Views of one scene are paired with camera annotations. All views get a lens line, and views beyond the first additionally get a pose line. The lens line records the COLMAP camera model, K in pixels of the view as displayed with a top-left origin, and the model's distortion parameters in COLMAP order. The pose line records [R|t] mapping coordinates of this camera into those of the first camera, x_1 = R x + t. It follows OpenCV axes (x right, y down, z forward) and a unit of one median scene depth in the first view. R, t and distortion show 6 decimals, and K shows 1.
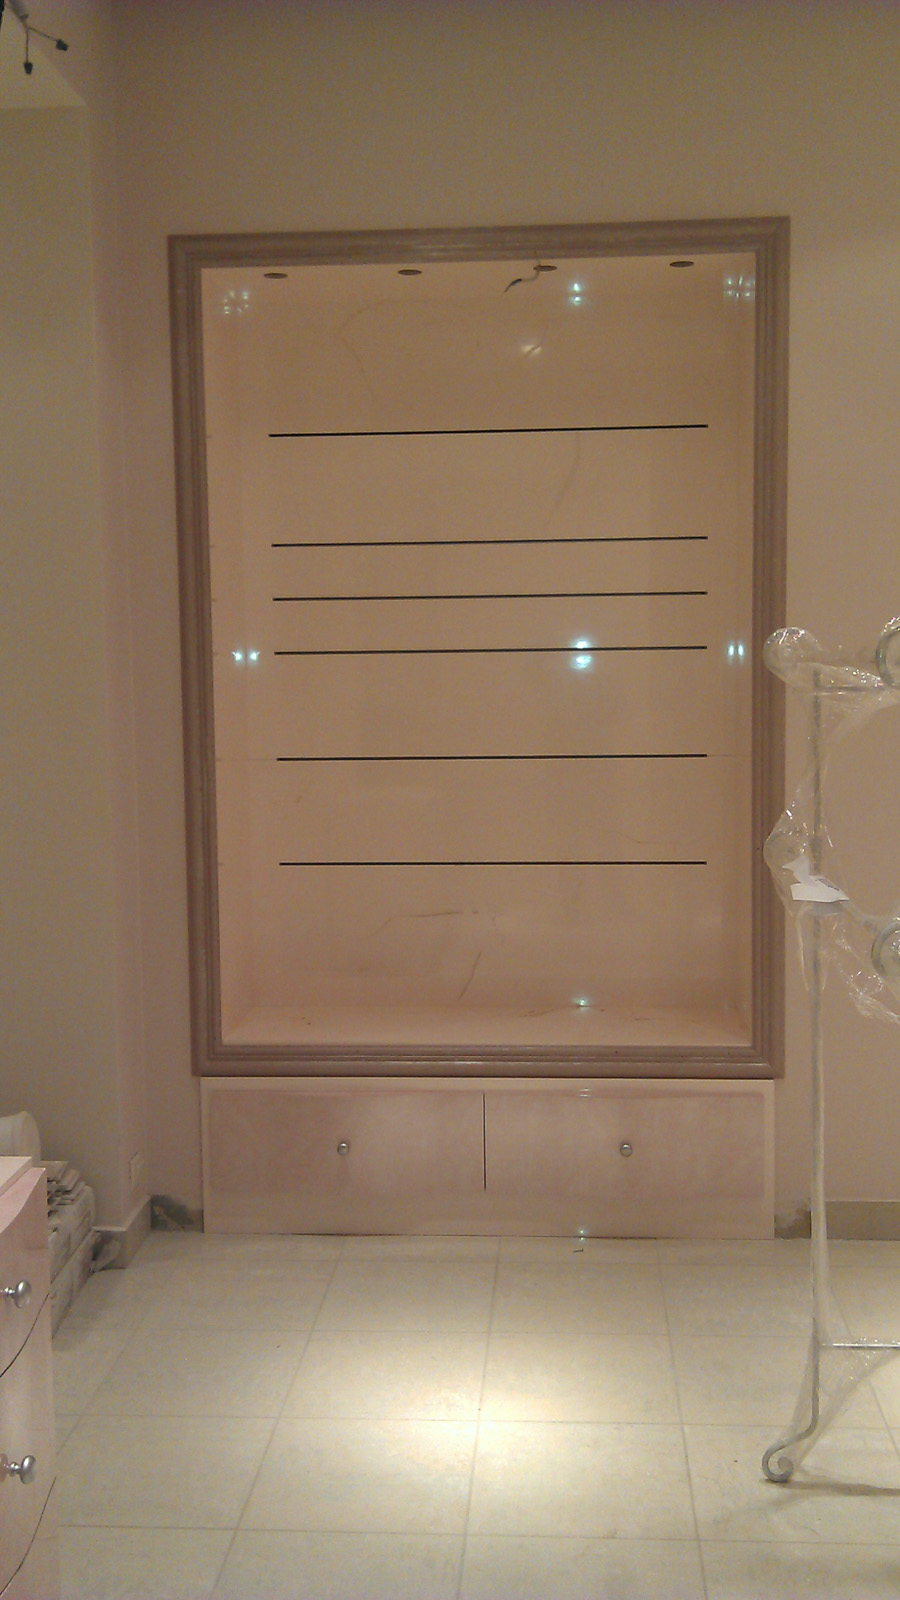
lens RADIAL K [[1566.3, 0, 450.2], [0, 1566.3, 798.5], [0, 0, 1]] dist [0.001131, 0.000000]
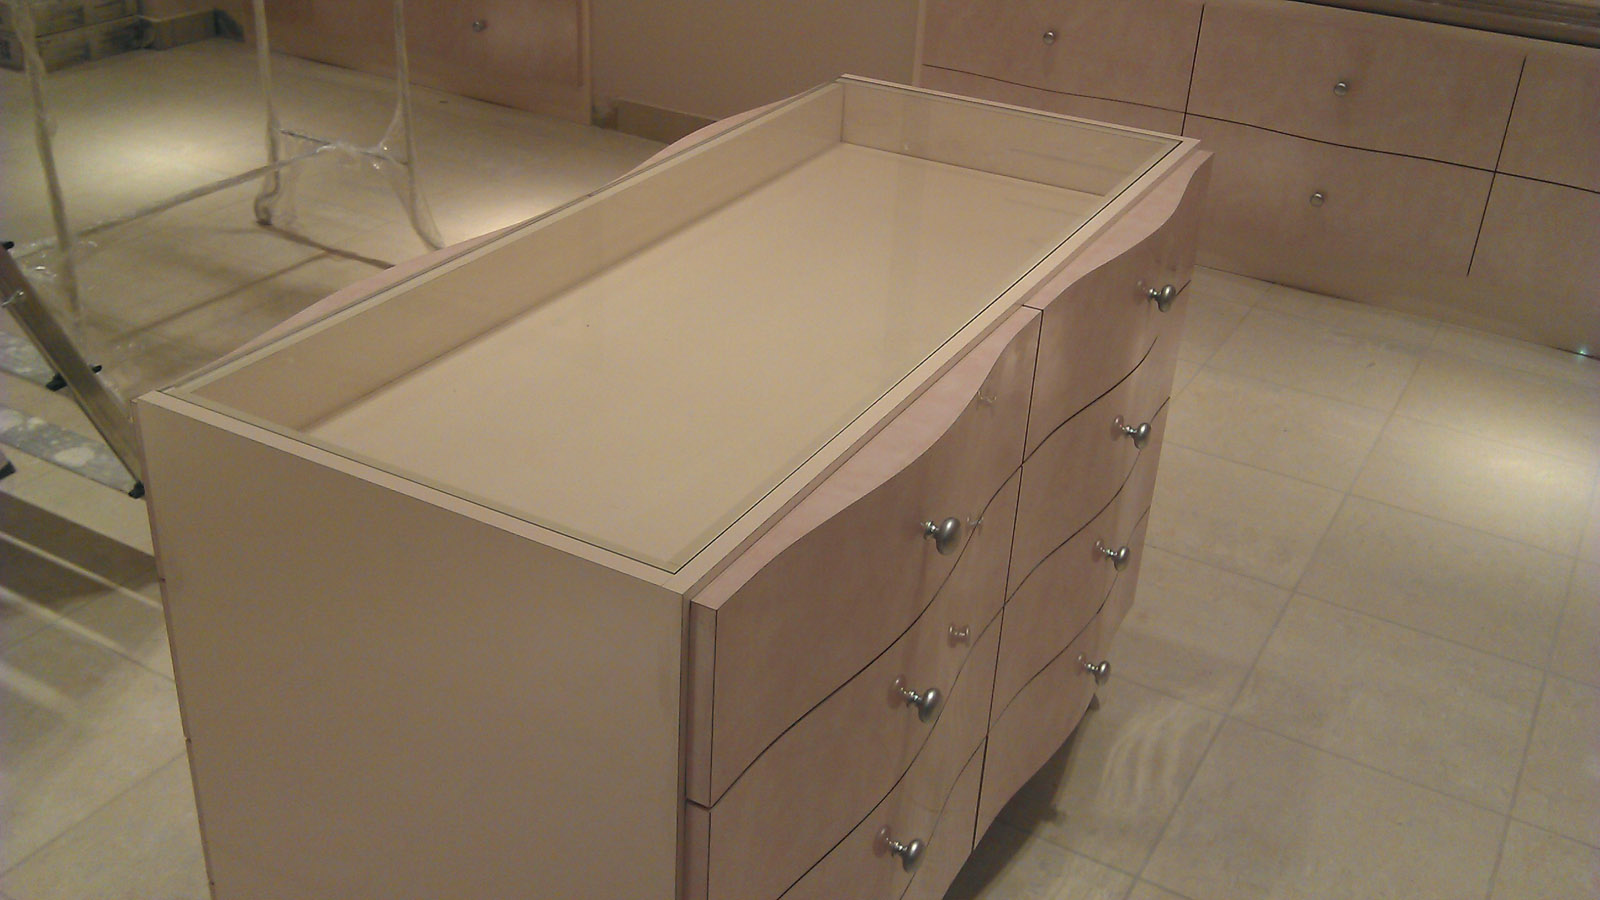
lens RADIAL K [[1566.3, 0, 799.3], [0, 1566.3, 448.8], [0, 0, 1]] dist [0.001131, 0.000000]
pose [[0.886533, 0.265526, -0.378887, 0.894464], [-0.099382, 0.909095, 0.404560, 0.005014], [0.451866, -0.321002, 0.832331, -0.006762]]
